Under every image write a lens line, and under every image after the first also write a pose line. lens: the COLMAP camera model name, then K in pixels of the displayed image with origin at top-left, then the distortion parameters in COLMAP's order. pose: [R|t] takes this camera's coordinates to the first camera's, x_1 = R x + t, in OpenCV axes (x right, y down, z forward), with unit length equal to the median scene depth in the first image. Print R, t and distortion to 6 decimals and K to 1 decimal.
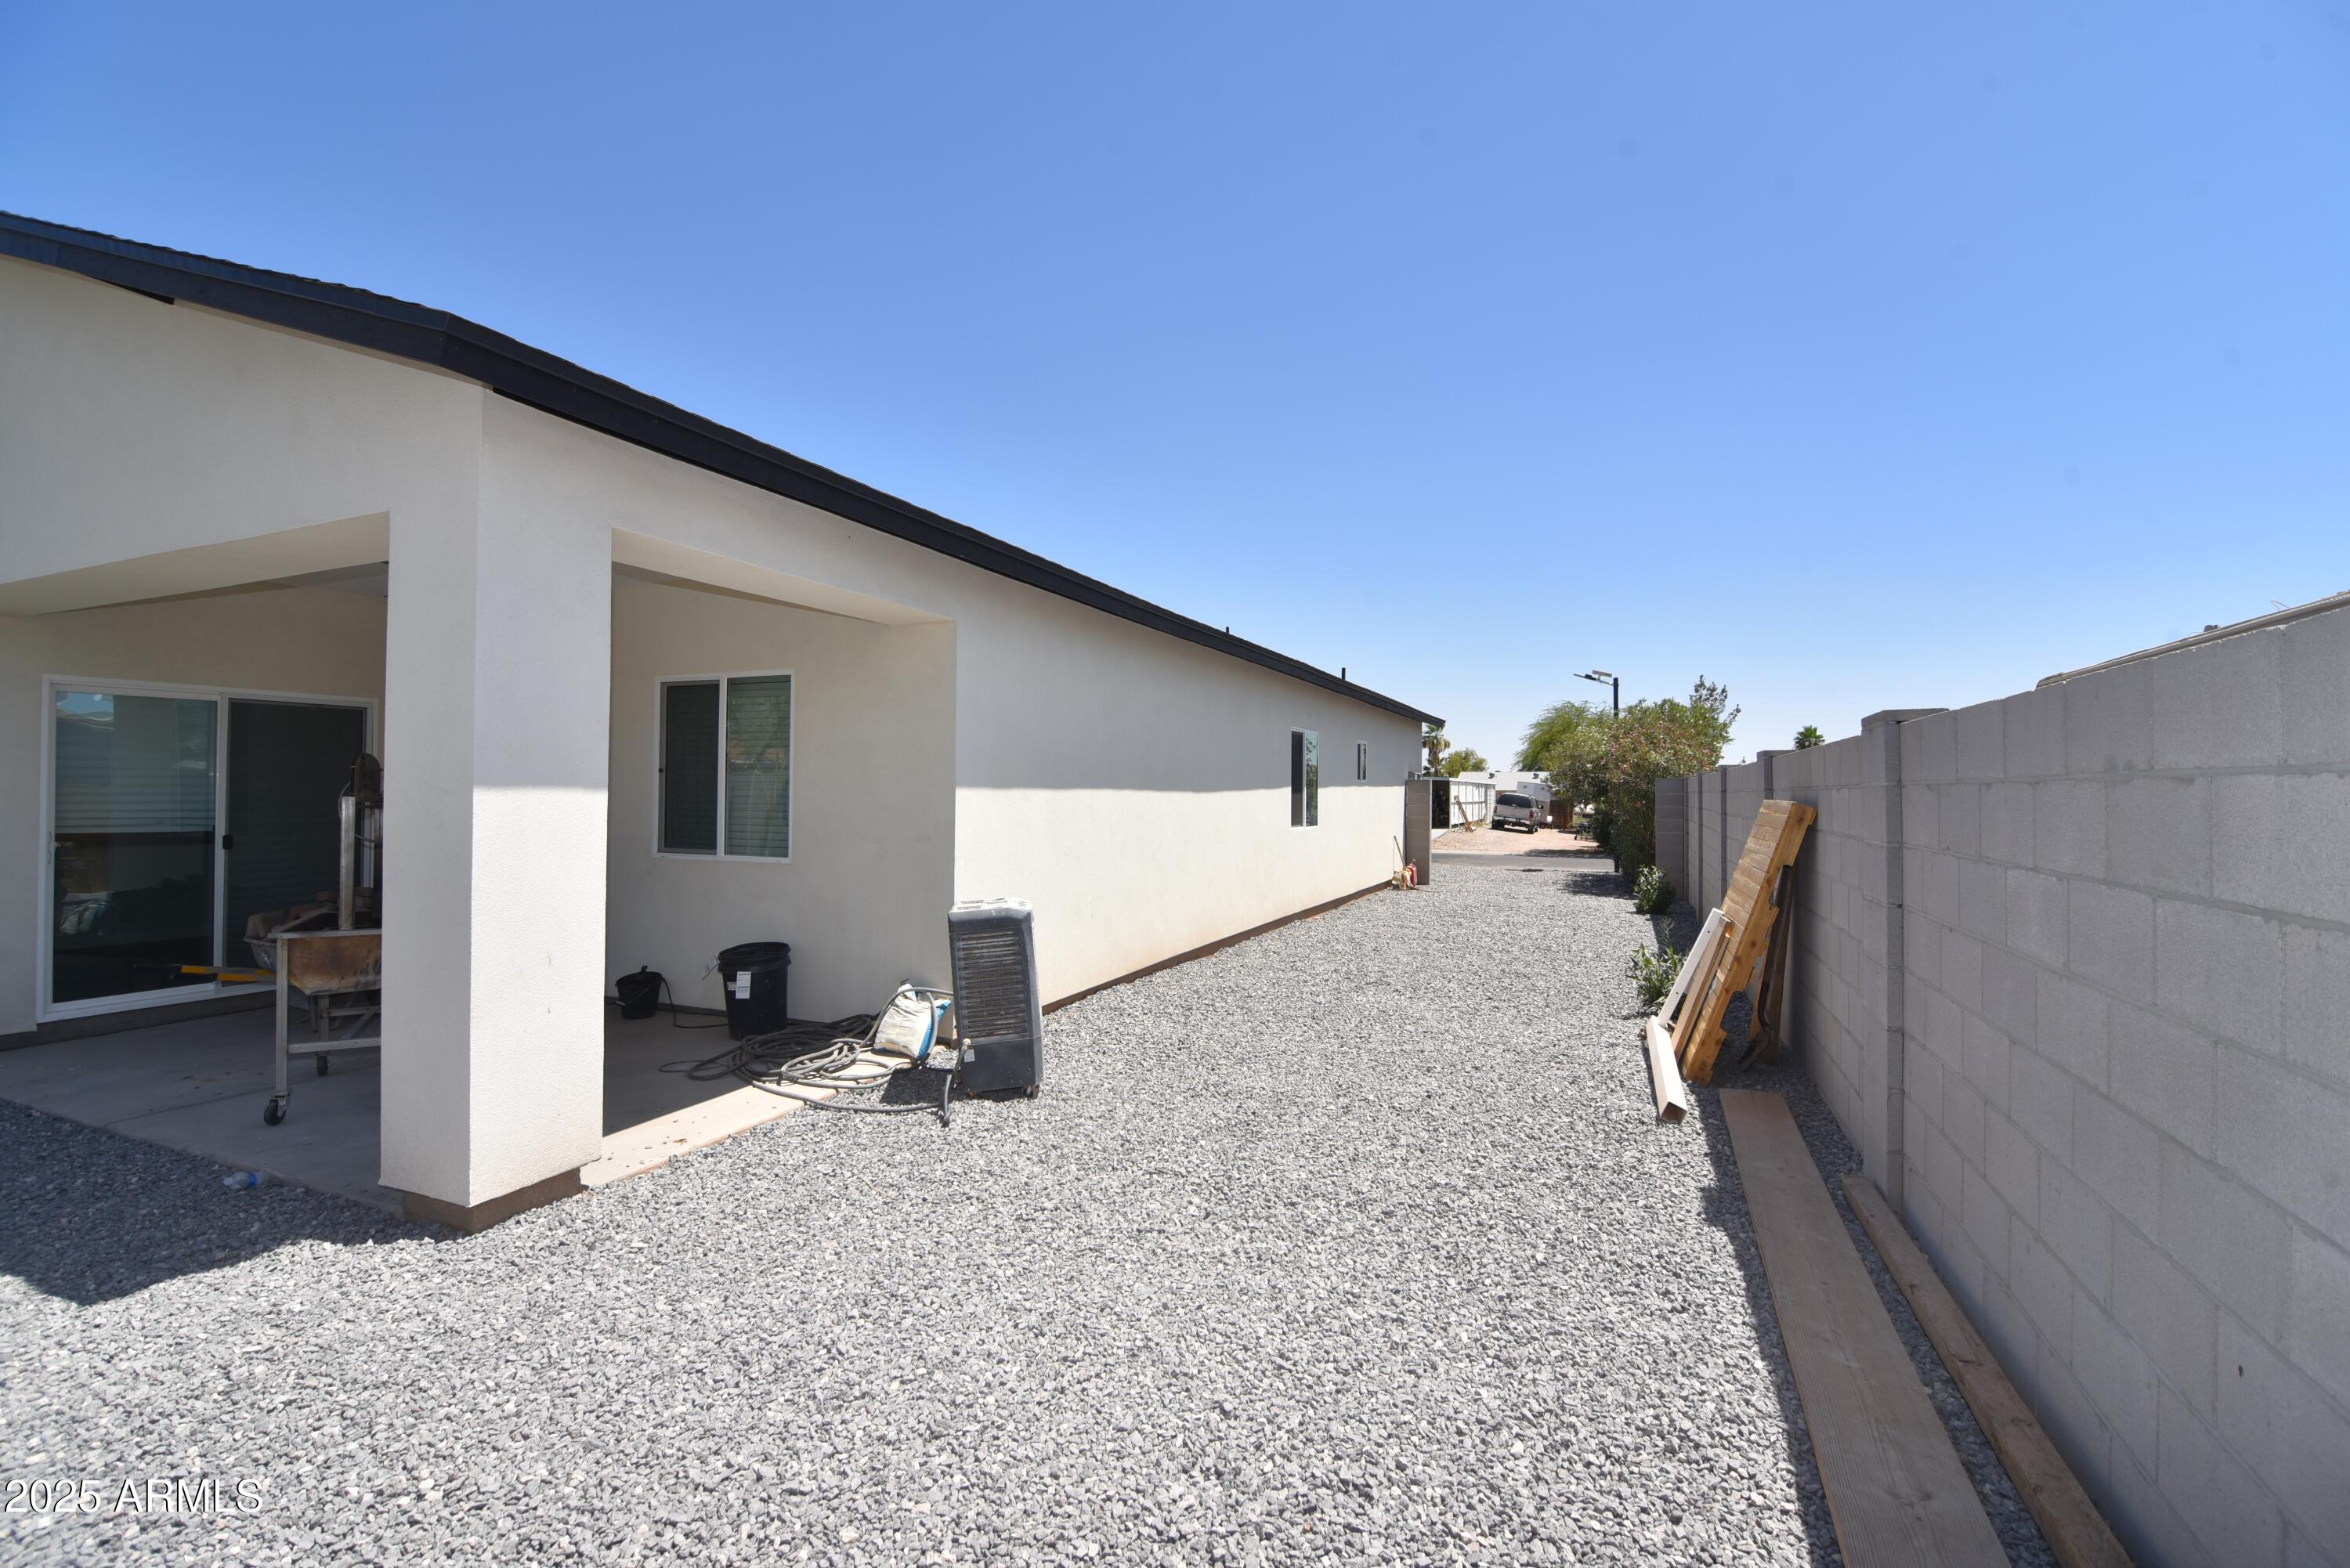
lens RADIAL K [[1060.3, 0, 1175.0], [0, 1060.3, 784.0], [0, 0, 1]] dist [-0.004599, -0.007175]
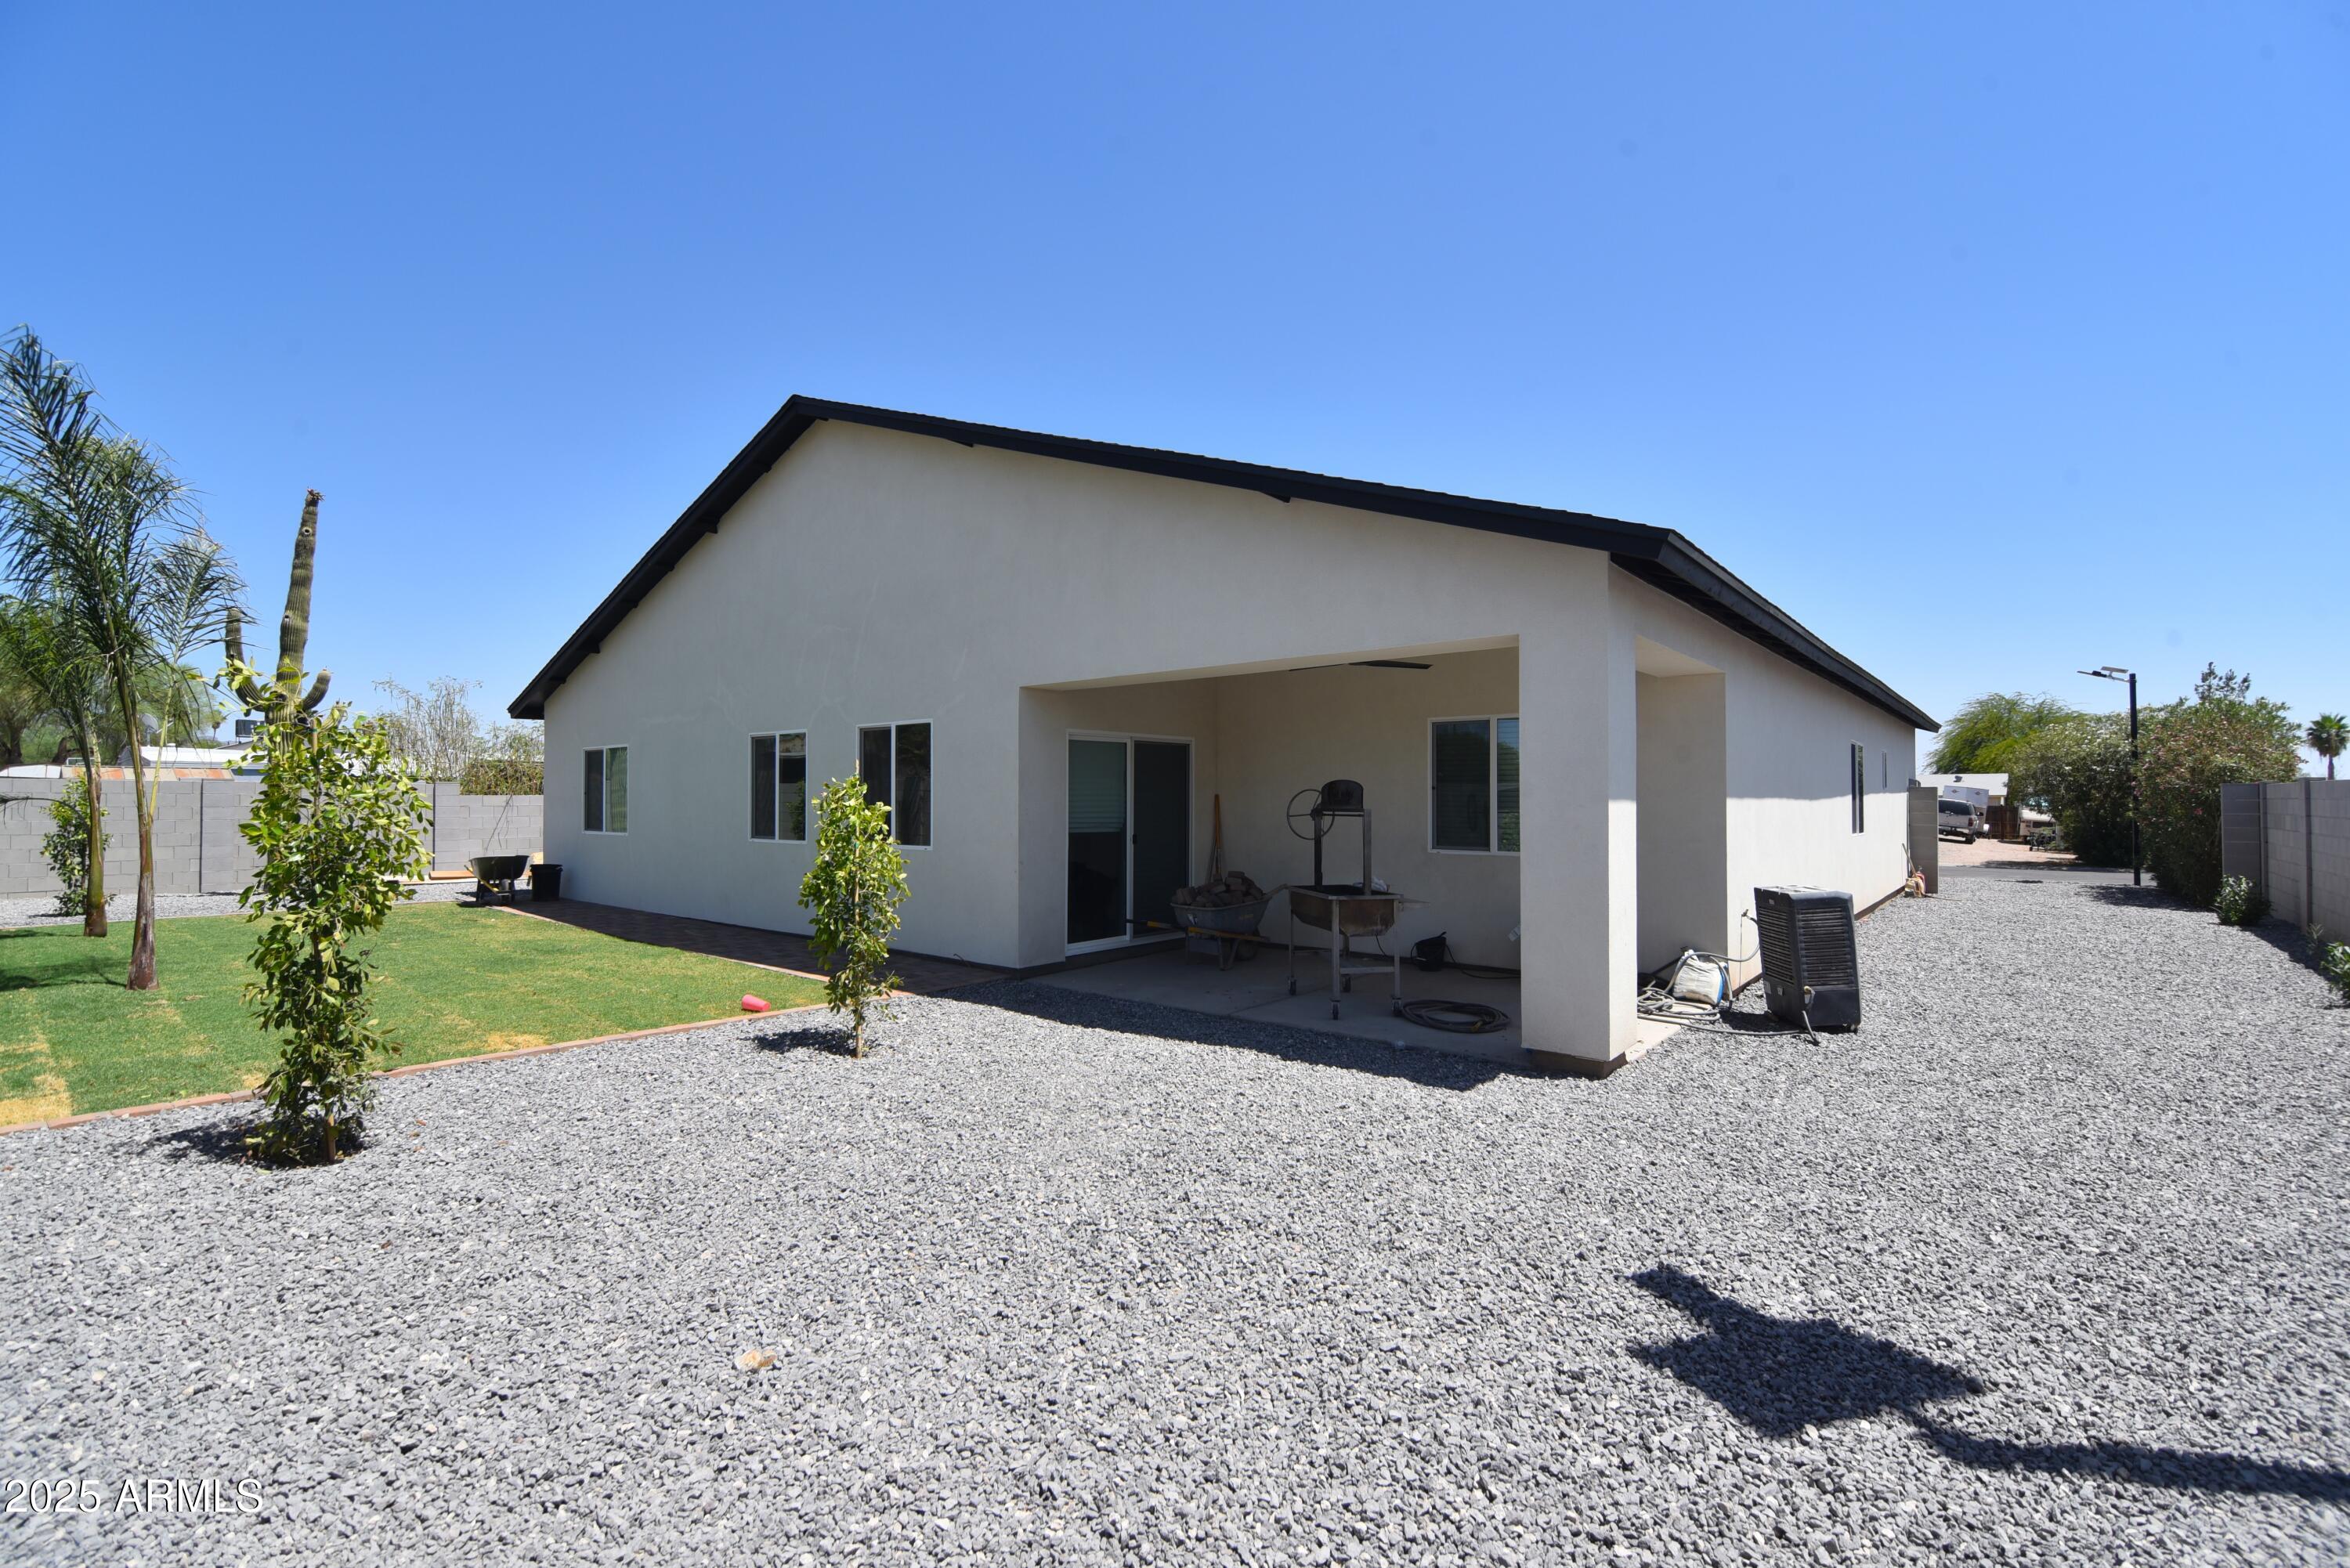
lens RADIAL K [[1060.3, 0, 1175.0], [0, 1060.3, 784.0], [0, 0, 1]] dist [-0.004599, -0.007175]
pose [[0.958518, -0.007627, -0.284930, -0.323398], [0.005813, 0.999957, -0.007212, -0.007479], [0.284973, 0.005257, 0.958521, -0.292352]]
